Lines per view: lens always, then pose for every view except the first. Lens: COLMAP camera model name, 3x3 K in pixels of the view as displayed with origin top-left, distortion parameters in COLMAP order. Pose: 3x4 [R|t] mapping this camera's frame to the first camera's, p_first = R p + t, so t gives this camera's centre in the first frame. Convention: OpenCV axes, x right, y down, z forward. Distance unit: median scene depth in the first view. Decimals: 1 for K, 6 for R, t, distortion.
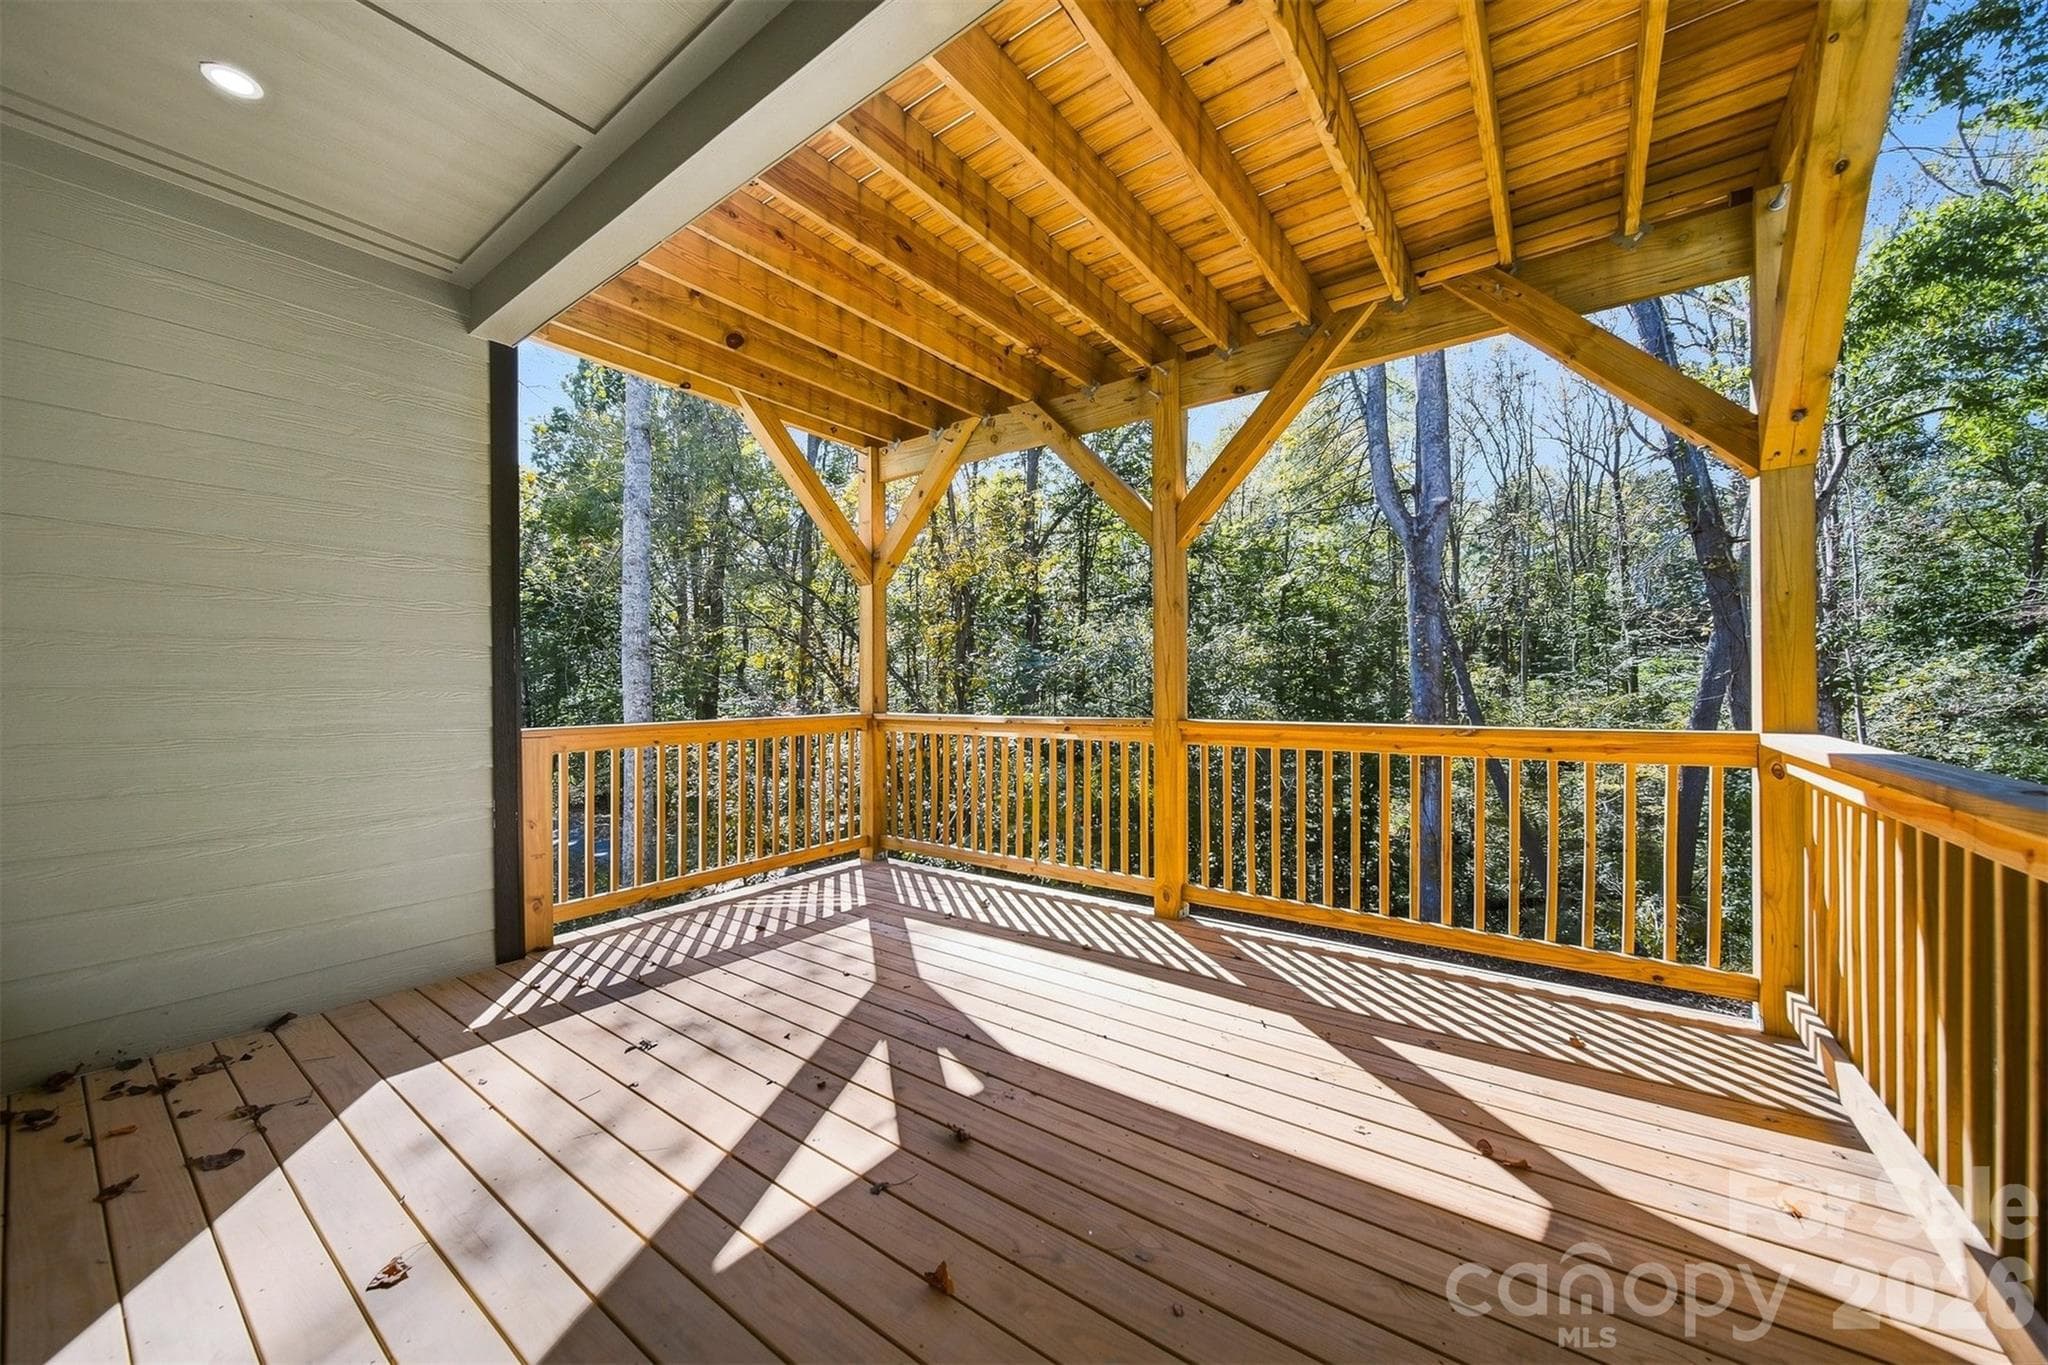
lens RADIAL K [[725.6, 0, 1024.0], [0, 725.6, 682.5], [0, 0, 1]] dist [-0.002576, -0.000273]
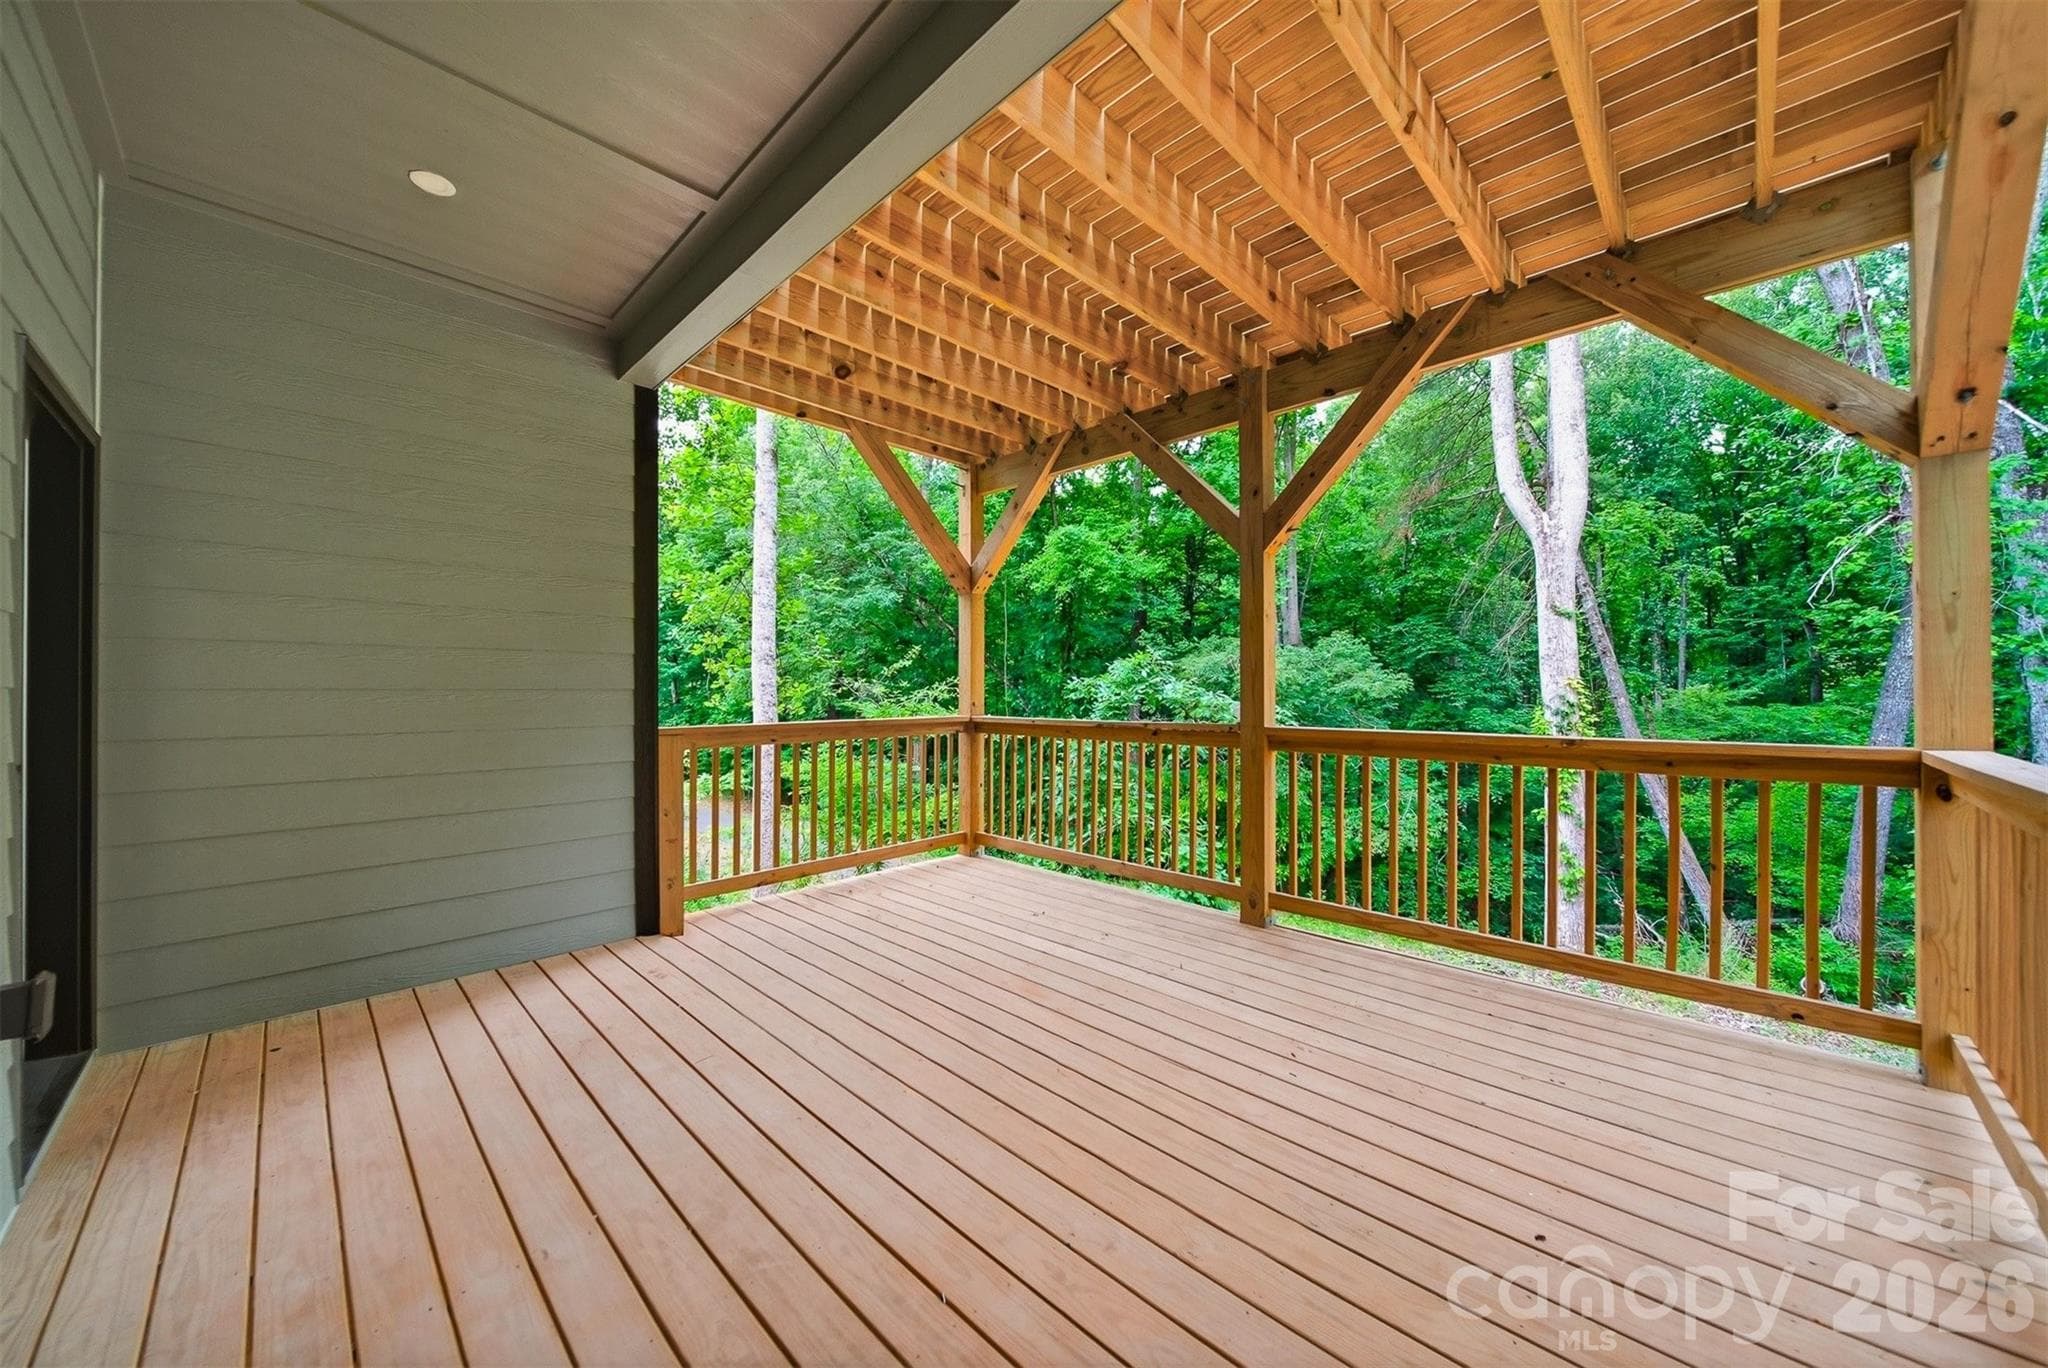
lens RADIAL K [[739.1, 0, 1042.6], [0, 739.1, 677.9], [0, 0, 1]] dist [-0.000921, -0.000319]
pose [[0.990132, 0.003386, -0.140097, 0.064918], [-0.005567, 0.999869, -0.015178, -0.000570], [0.140028, 0.015809, 0.990021, -0.048548]]
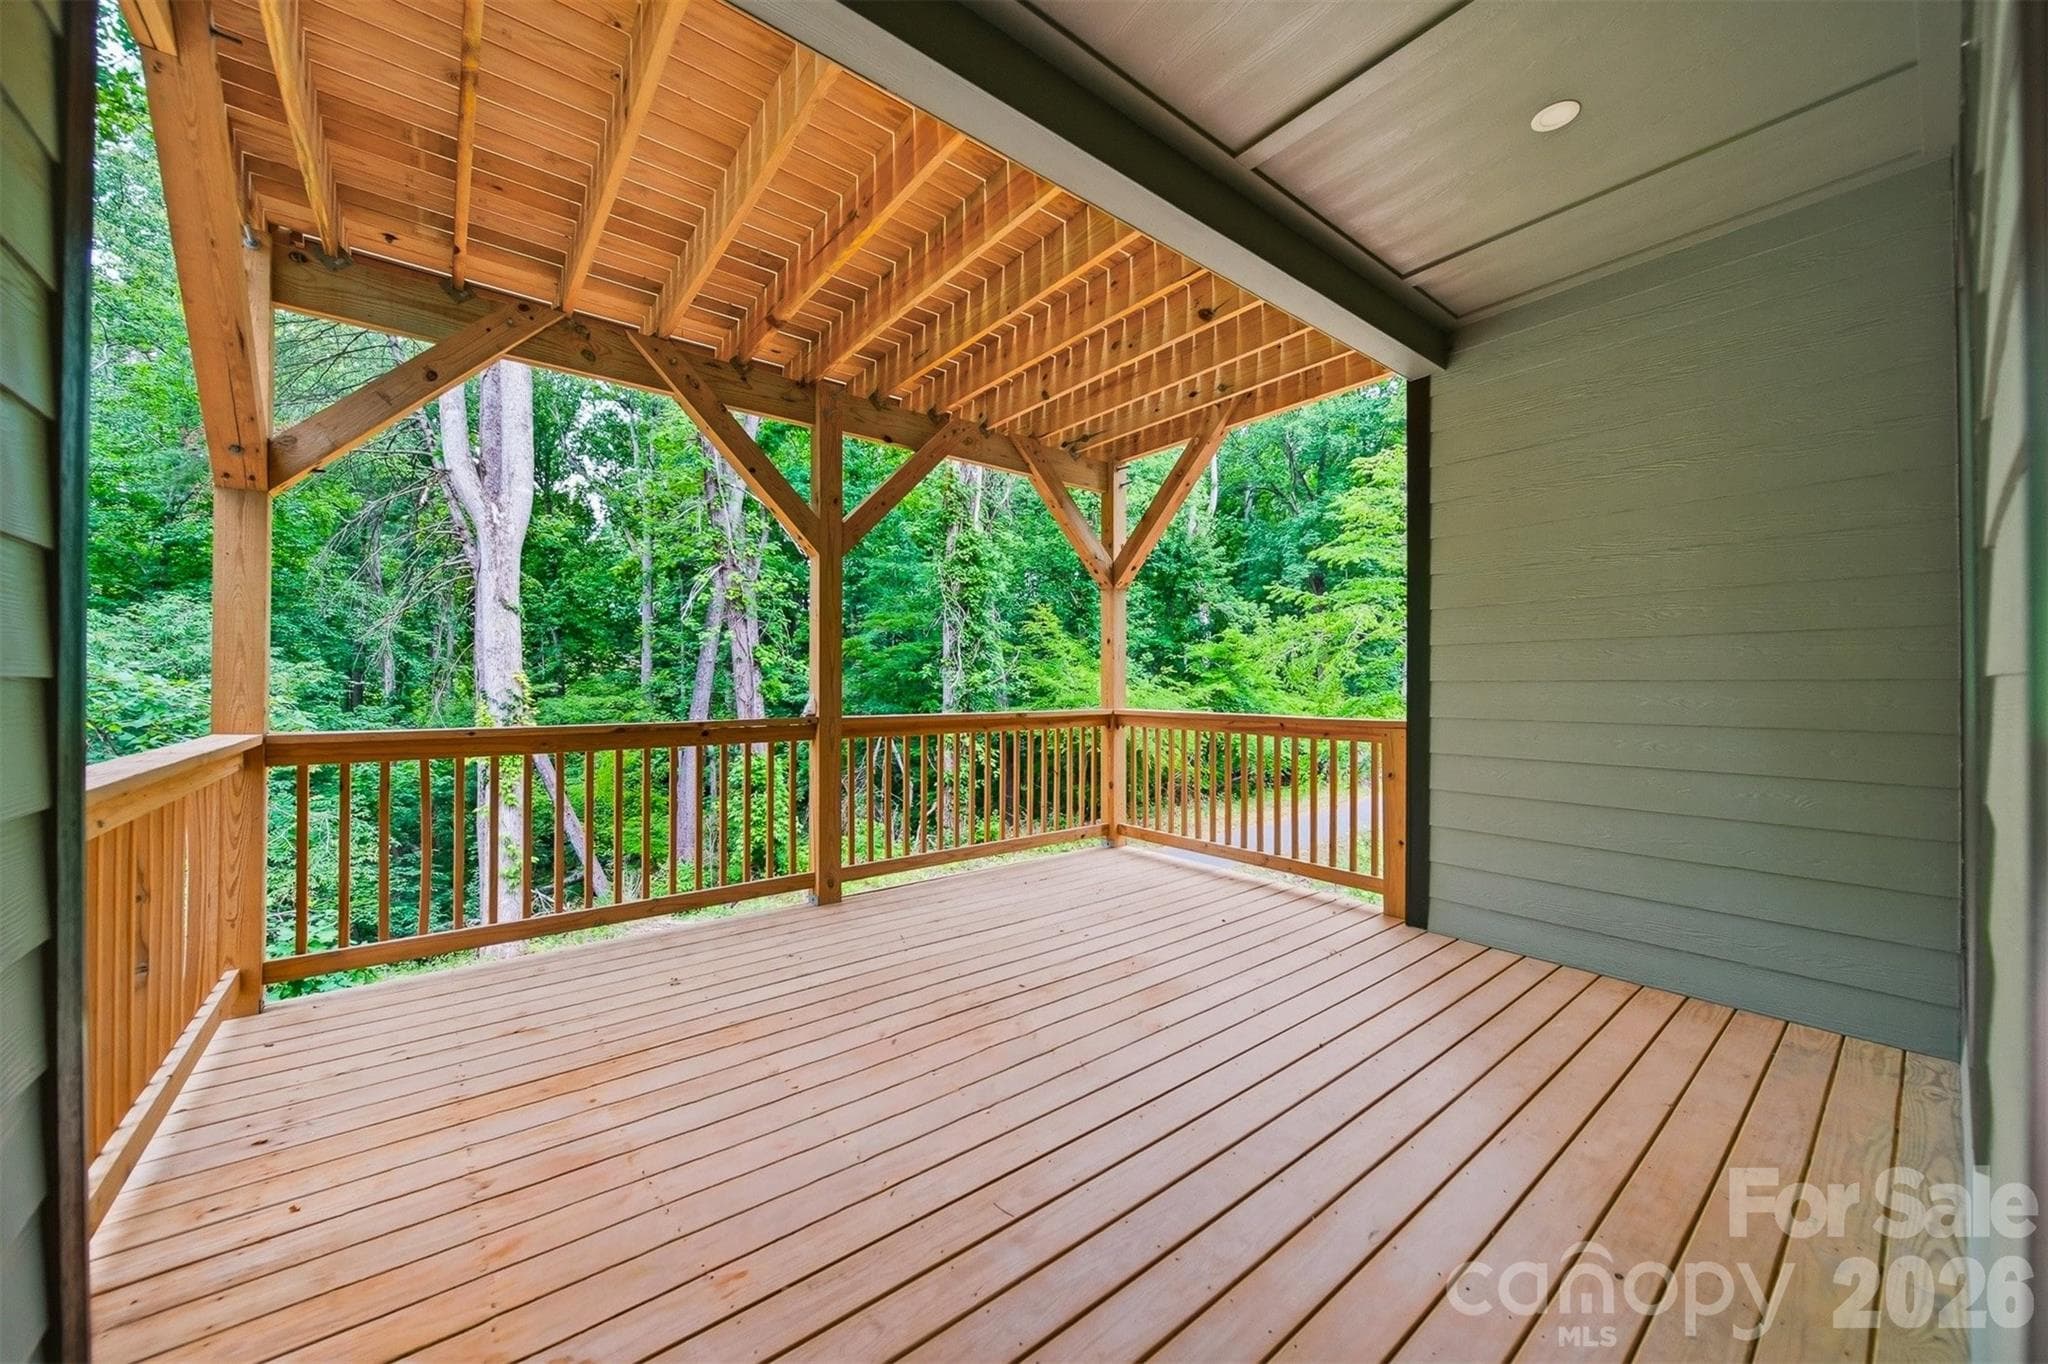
lens RADIAL K [[739.1, 0, 1042.6], [0, 739.1, 675.9], [0, 0, 1]] dist [-0.000921, -0.000319]
pose [[0.254972, 0.013742, 0.966851, -1.777289], [-0.000265, 0.999900, -0.014142, 0.004457], [-0.966948, 0.003350, 0.254950, 0.990121]]
